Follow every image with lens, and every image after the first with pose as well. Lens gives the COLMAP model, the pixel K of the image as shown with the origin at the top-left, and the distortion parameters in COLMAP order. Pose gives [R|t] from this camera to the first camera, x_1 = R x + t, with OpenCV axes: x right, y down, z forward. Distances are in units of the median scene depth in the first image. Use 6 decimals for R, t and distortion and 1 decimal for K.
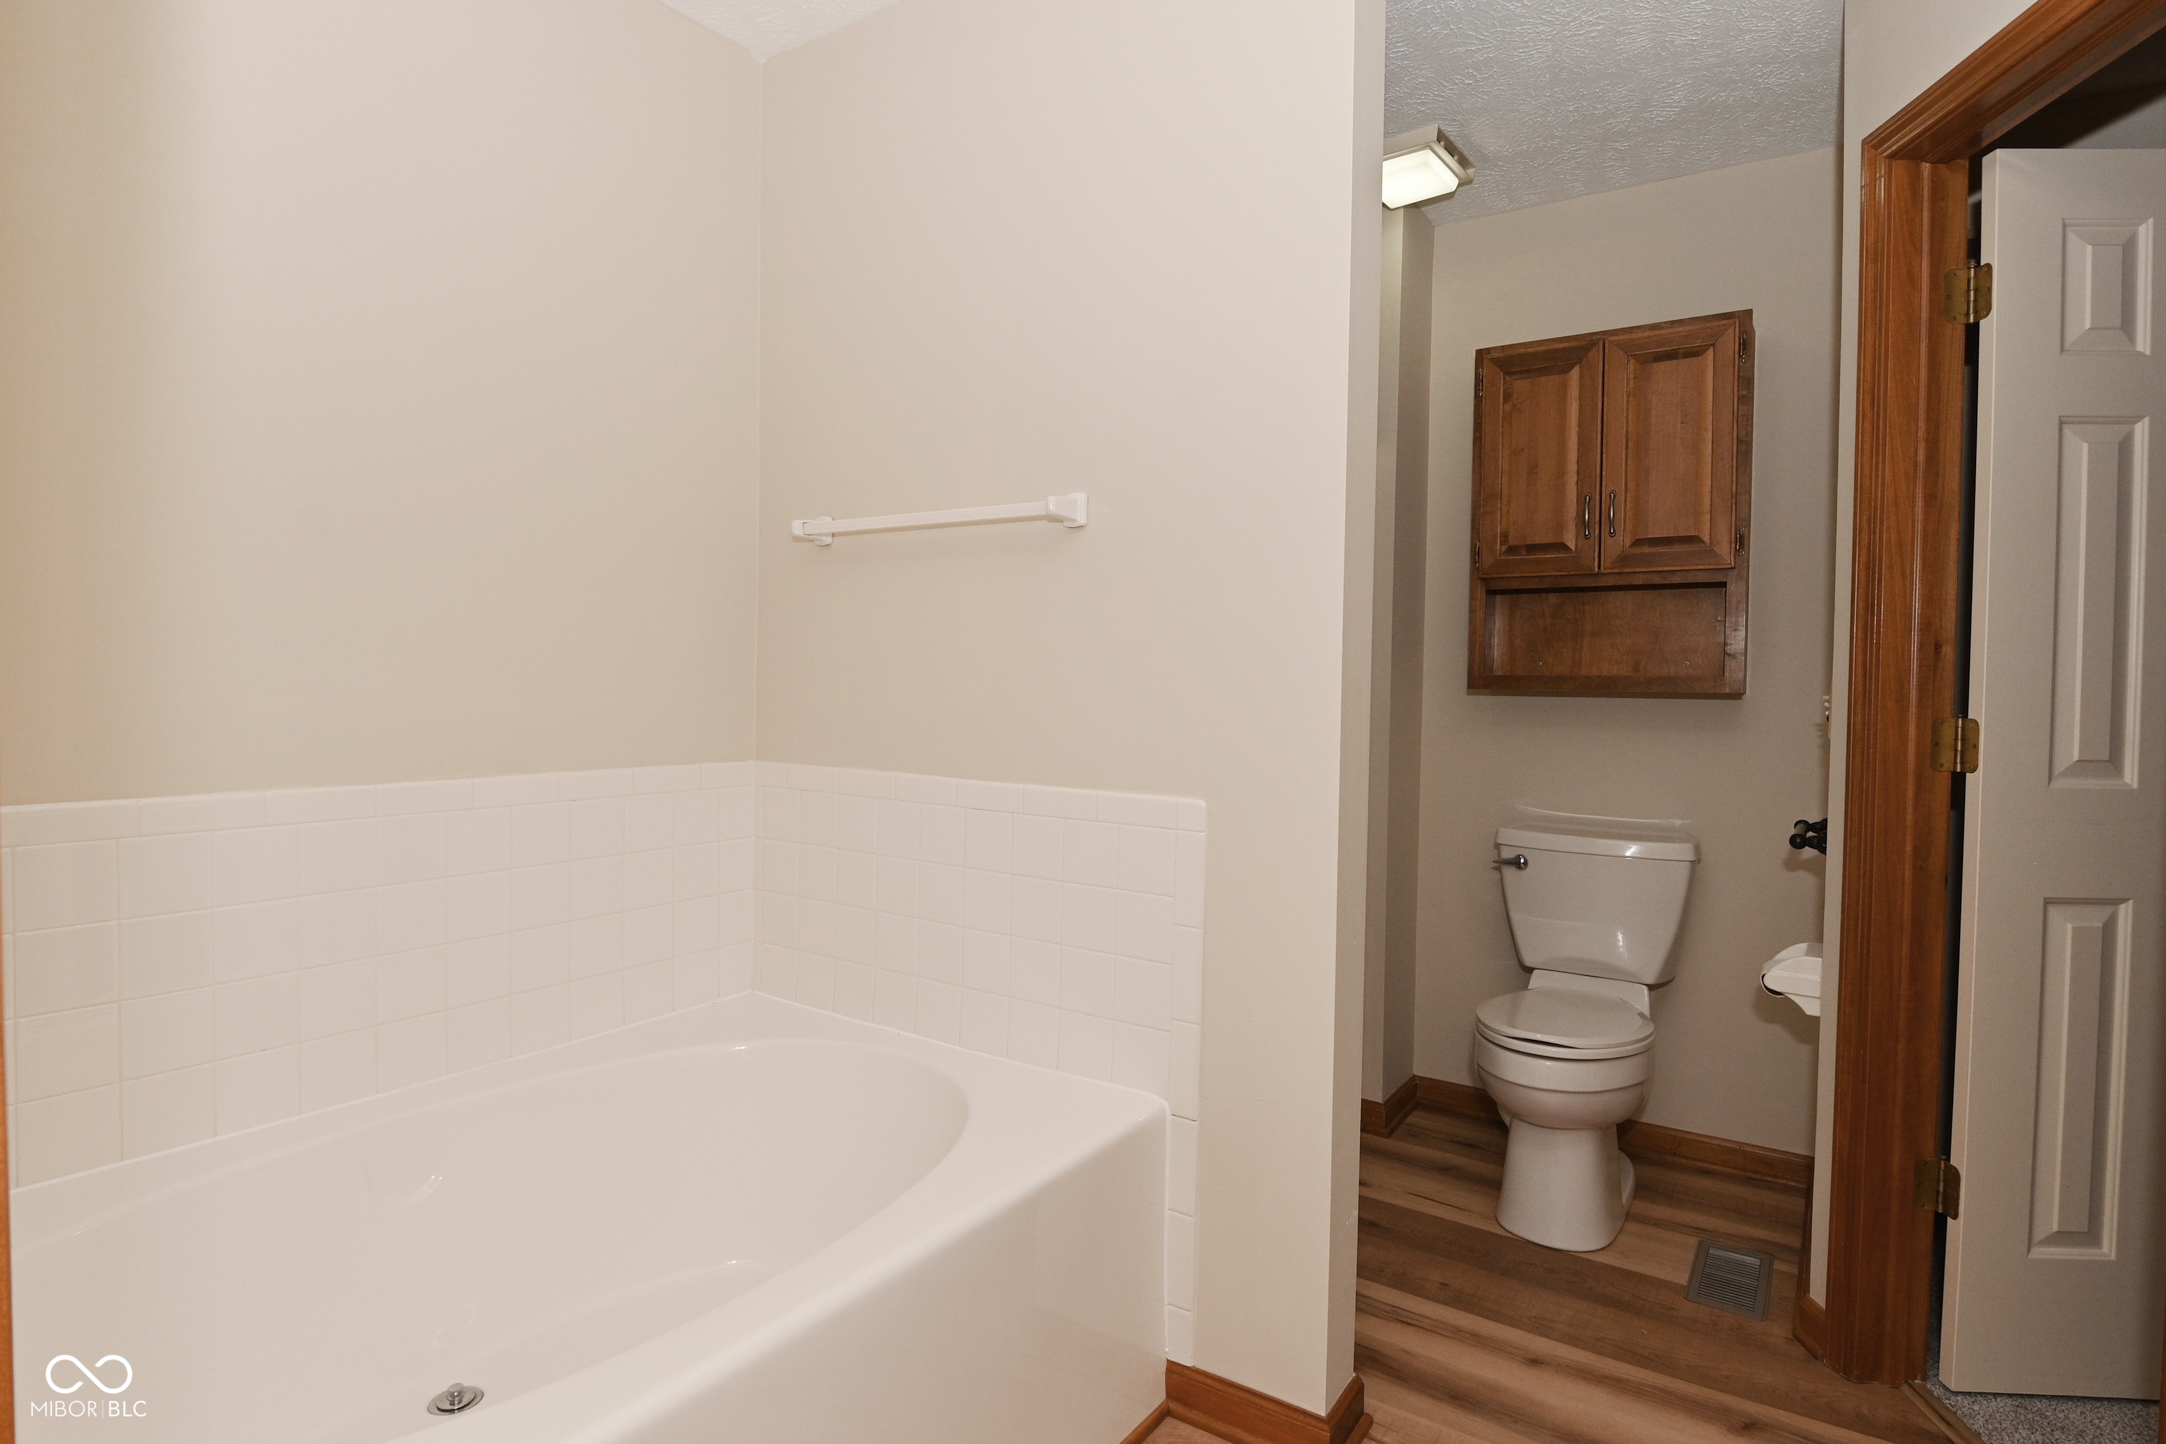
lens RADIAL K [[1147.8, 0, 1072.3], [0, 1147.8, 712.5], [0, 0, 1]] dist [0.009907, -0.016760]
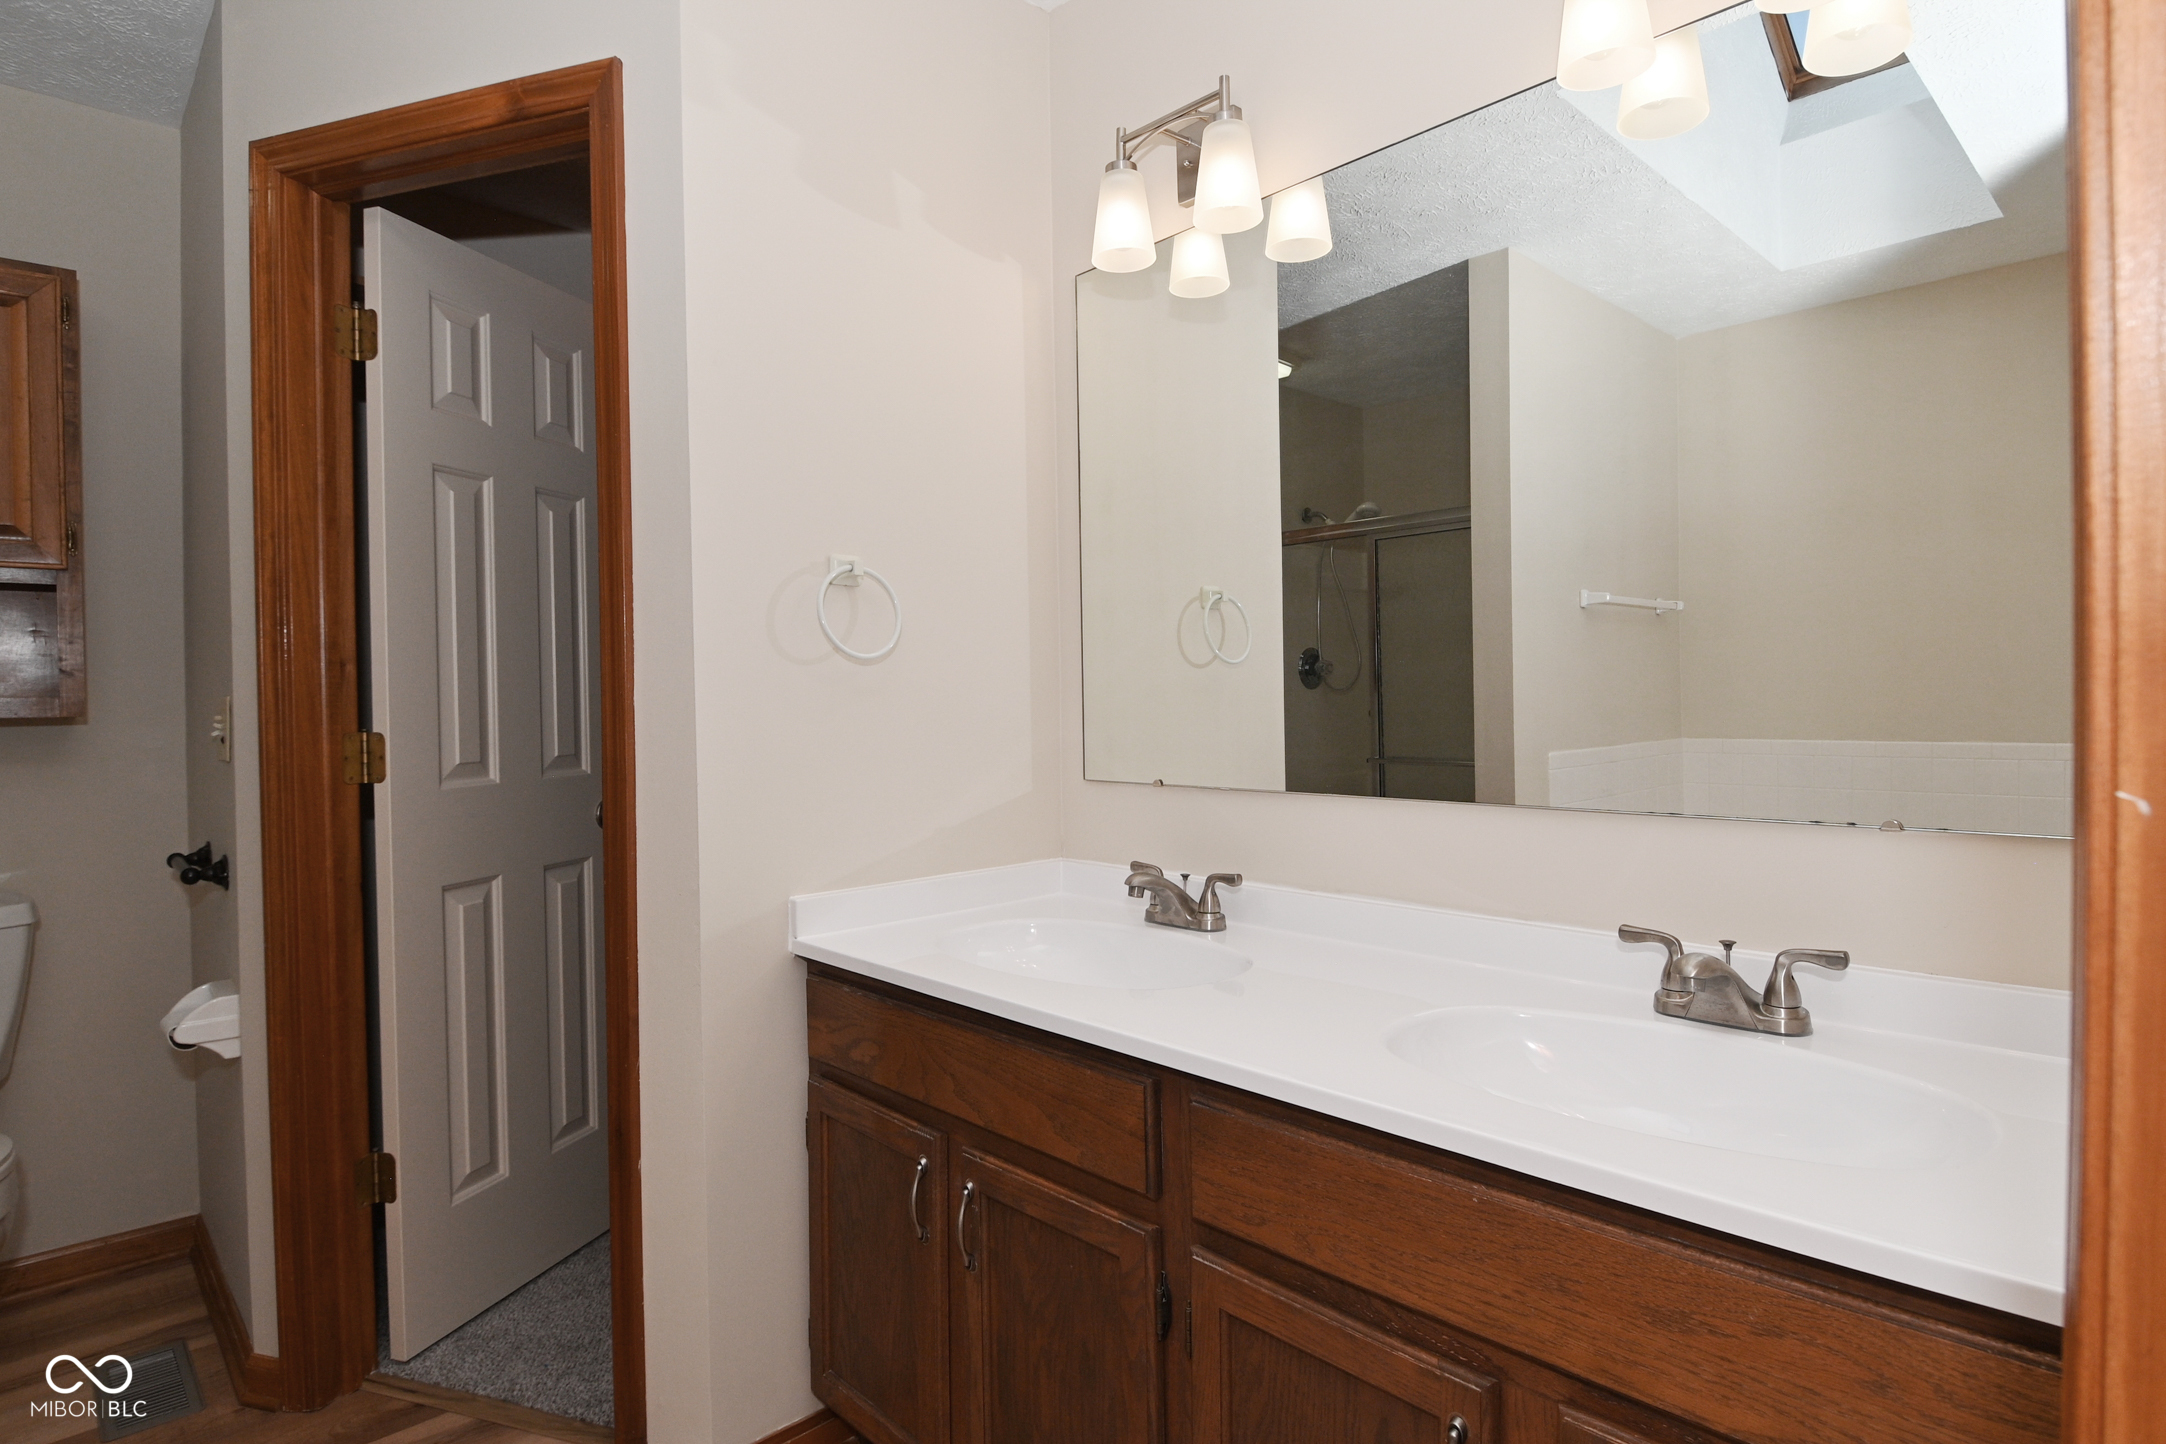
lens RADIAL K [[1147.8, 0, 1075.2], [0, 1147.8, 714.0], [0, 0, 1]] dist [0.009907, -0.016760]
pose [[0.225103, -0.031473, 0.973827, -0.111764], [0.045077, 0.998744, 0.021859, -0.005714], [-0.973292, 0.038976, 0.226239, 0.120155]]
